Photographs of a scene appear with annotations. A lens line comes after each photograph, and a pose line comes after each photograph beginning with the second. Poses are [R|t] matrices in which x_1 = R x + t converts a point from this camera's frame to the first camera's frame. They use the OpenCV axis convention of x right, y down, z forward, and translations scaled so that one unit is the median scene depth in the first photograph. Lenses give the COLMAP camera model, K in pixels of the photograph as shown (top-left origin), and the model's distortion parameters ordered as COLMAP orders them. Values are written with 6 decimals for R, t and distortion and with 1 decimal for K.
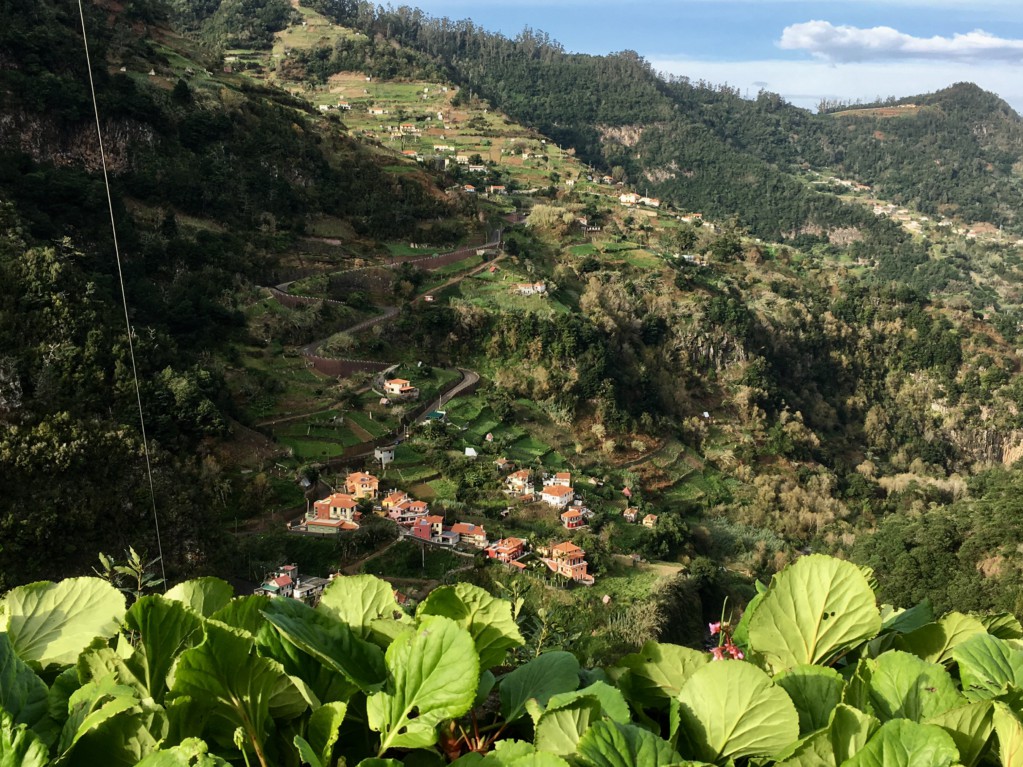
lens RADIAL K [[1163.0, 0, 511.5], [0, 1163.0, 382.1], [0, 0, 1]] dist [0.000214, 0.000000]
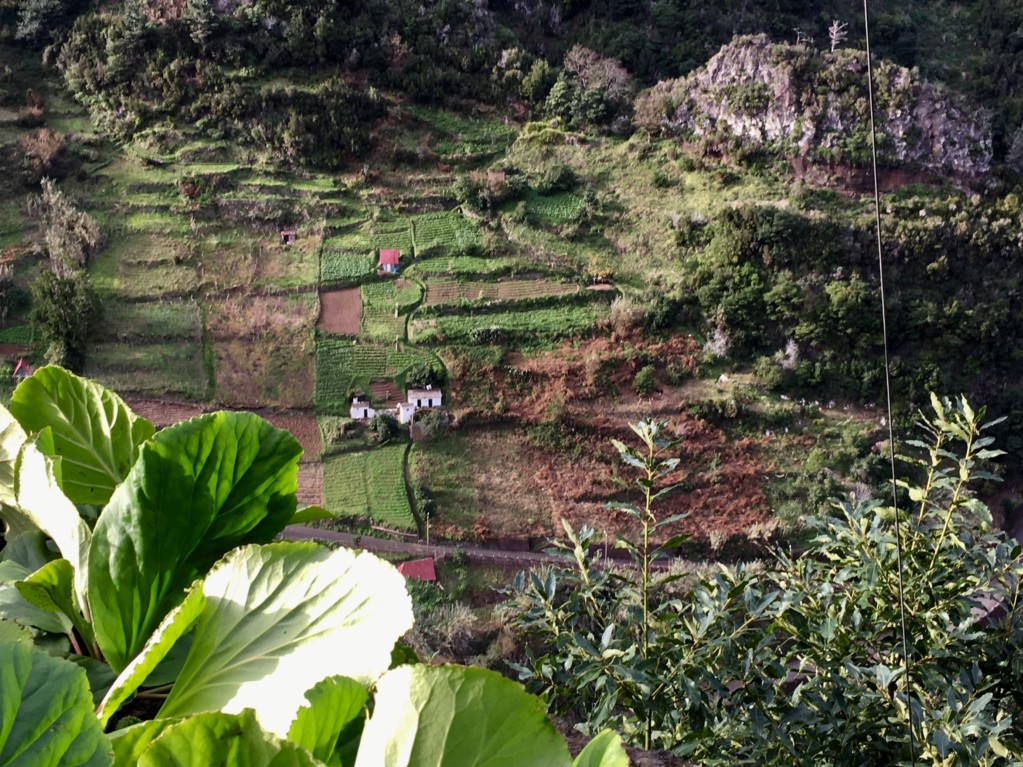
lens RADIAL K [[1460.4, 0, 511.7], [0, 1460.4, 380.0], [0, 0, 1]] dist [0.046982, 0.000000]
pose [[0.759584, 0.182477, -0.624287, 0.033552], [-0.084290, 0.979361, 0.183706, -0.015206], [0.644925, -0.086919, 0.759287, 0.607063]]
